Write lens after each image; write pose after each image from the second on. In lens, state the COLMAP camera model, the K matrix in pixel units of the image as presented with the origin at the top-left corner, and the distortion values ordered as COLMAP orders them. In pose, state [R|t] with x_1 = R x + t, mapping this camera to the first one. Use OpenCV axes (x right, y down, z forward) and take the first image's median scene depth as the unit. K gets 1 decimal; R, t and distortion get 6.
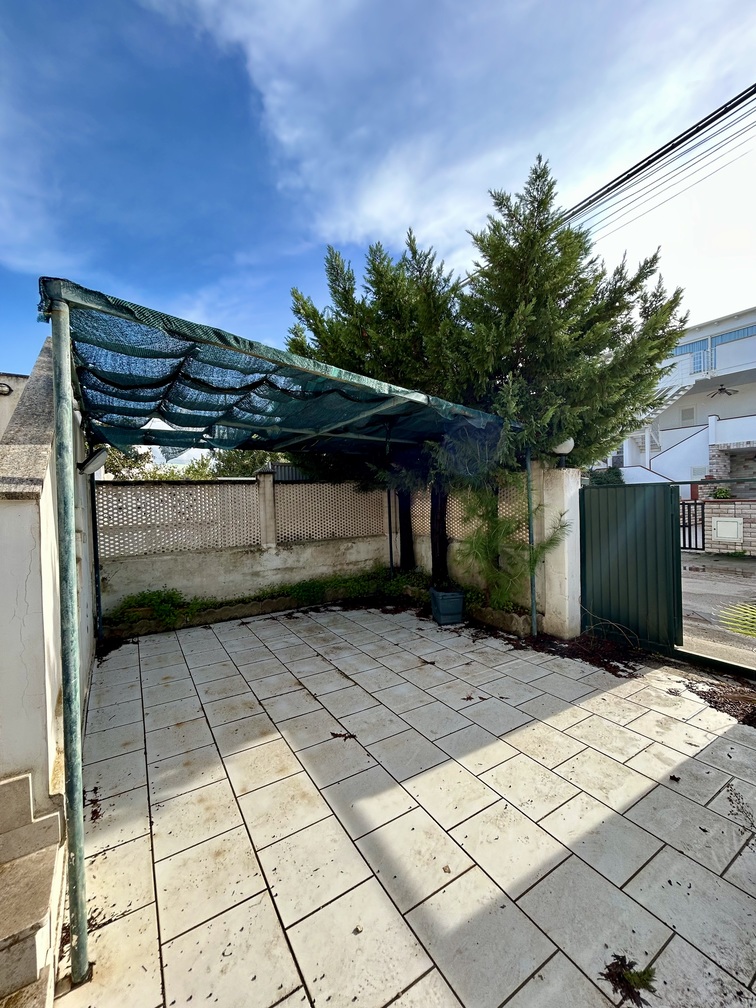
lens RADIAL K [[404.1, 0, 377.0], [0, 404.1, 502.5], [0, 0, 1]] dist [-0.003708, 0.000143]
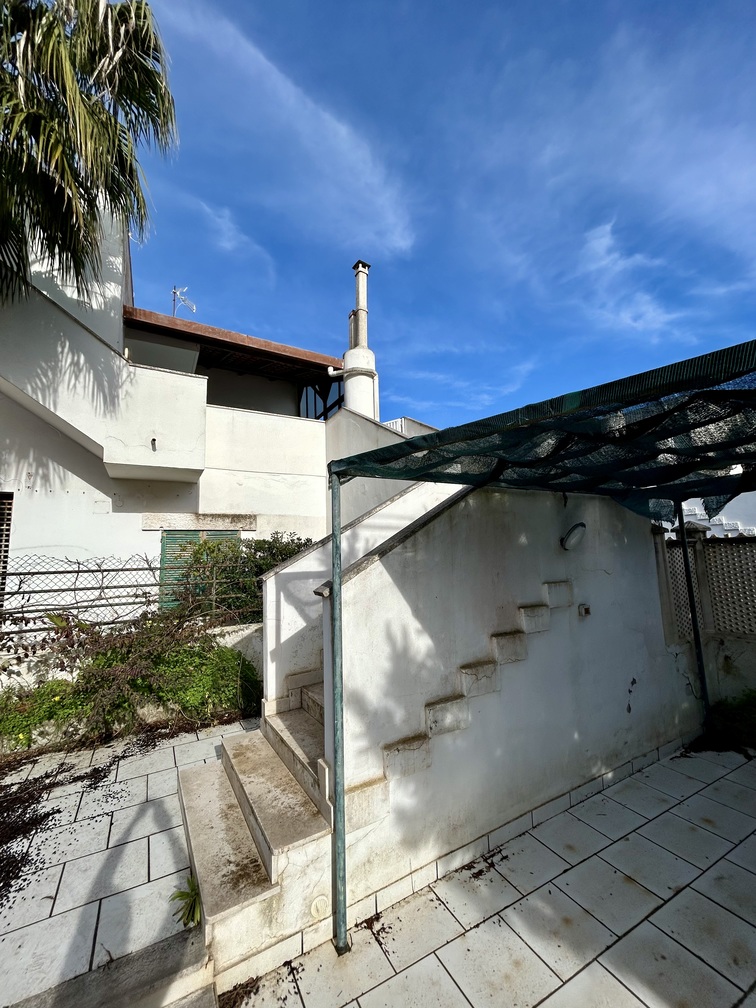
lens RADIAL K [[404.1, 0, 376.4], [0, 404.1, 501.8], [0, 0, 1]] dist [-0.003708, 0.000143]
pose [[-0.046698, -0.103401, -0.993543, 0.434718], [0.012277, 0.994494, -0.104076, -0.106254], [0.998834, -0.017058, -0.045172, 0.672784]]
